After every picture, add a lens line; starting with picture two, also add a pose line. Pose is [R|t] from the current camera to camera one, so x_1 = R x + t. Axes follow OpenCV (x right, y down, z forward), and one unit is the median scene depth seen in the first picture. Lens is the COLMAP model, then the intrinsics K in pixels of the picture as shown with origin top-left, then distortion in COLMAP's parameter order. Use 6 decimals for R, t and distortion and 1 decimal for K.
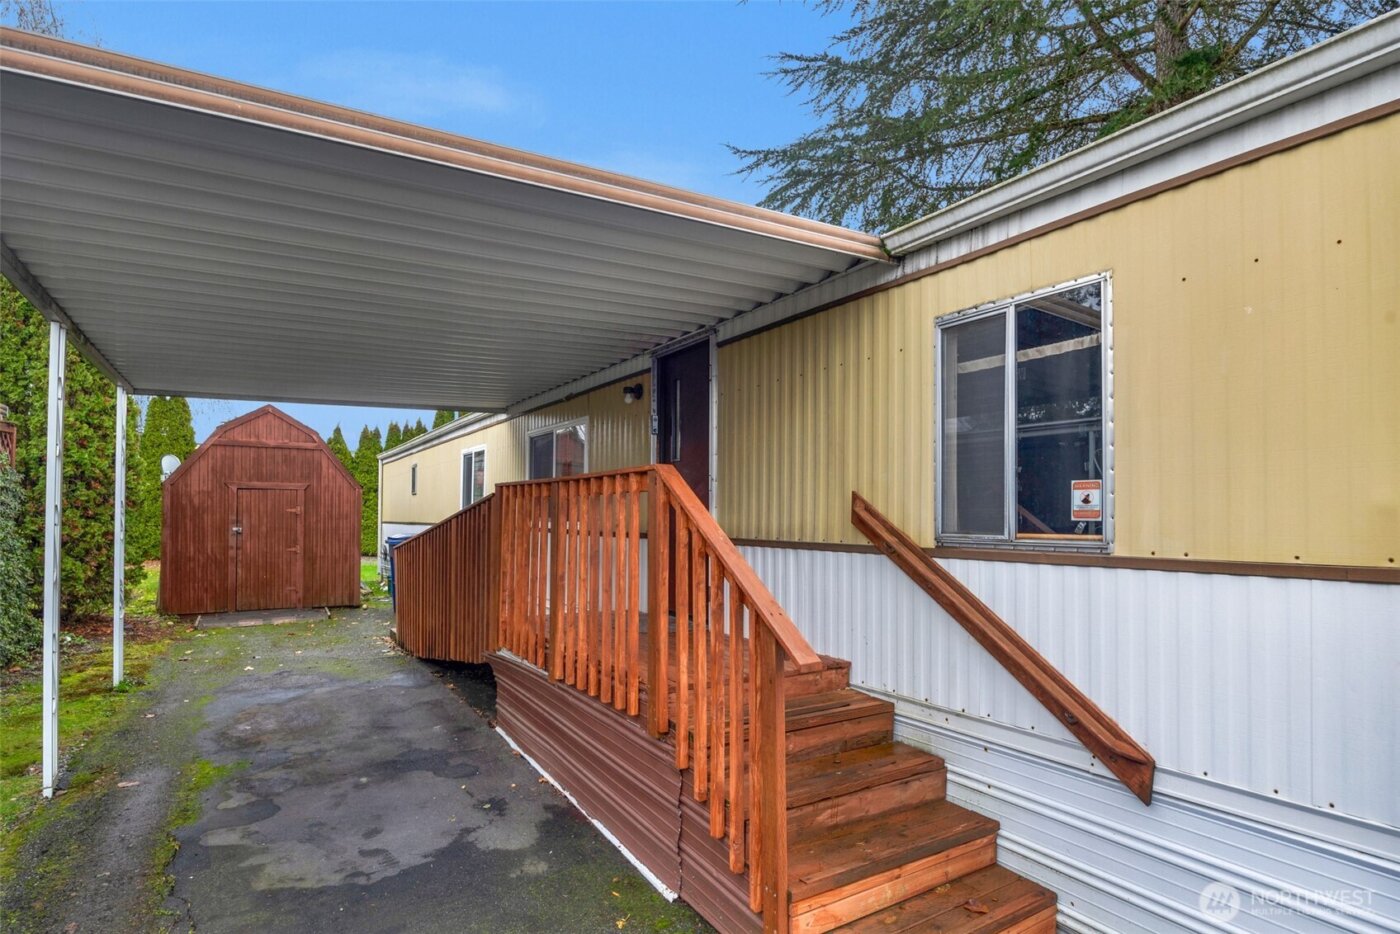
lens RADIAL K [[726.1, 0, 715.0], [0, 726.1, 493.3], [0, 0, 1]] dist [-0.002189, -0.000197]
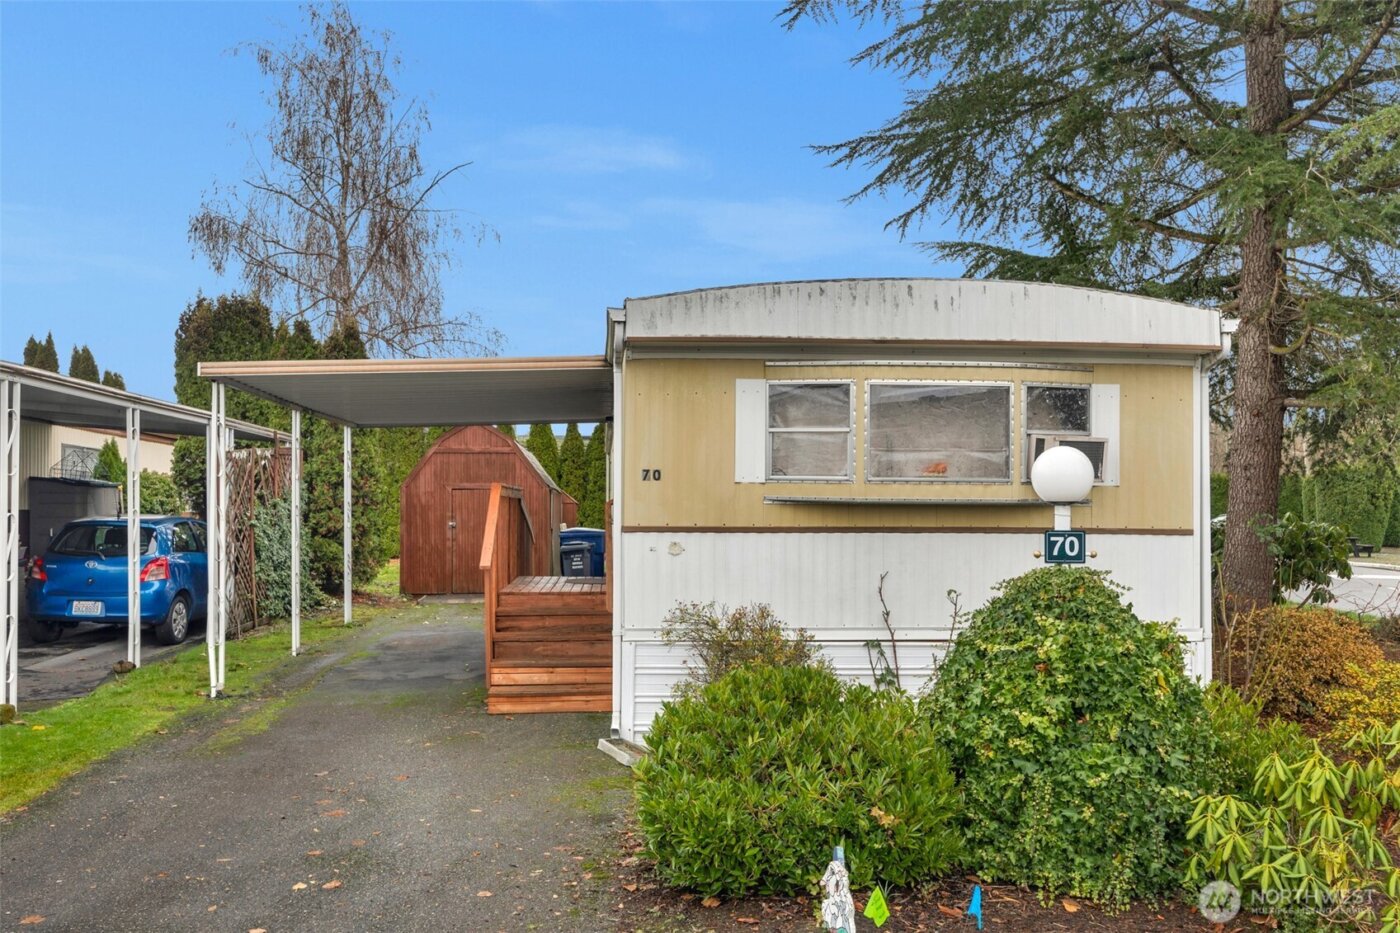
lens RADIAL K [[1189.3, 0, 698.7], [0, 1189.3, 472.8], [0, 0, 1]] dist [0.002569, -0.000477]
pose [[0.878884, -0.021237, -0.476562, 0.634969], [0.019337, 0.999773, -0.008891, -0.008528], [0.476643, -0.001401, 0.879096, -0.521521]]
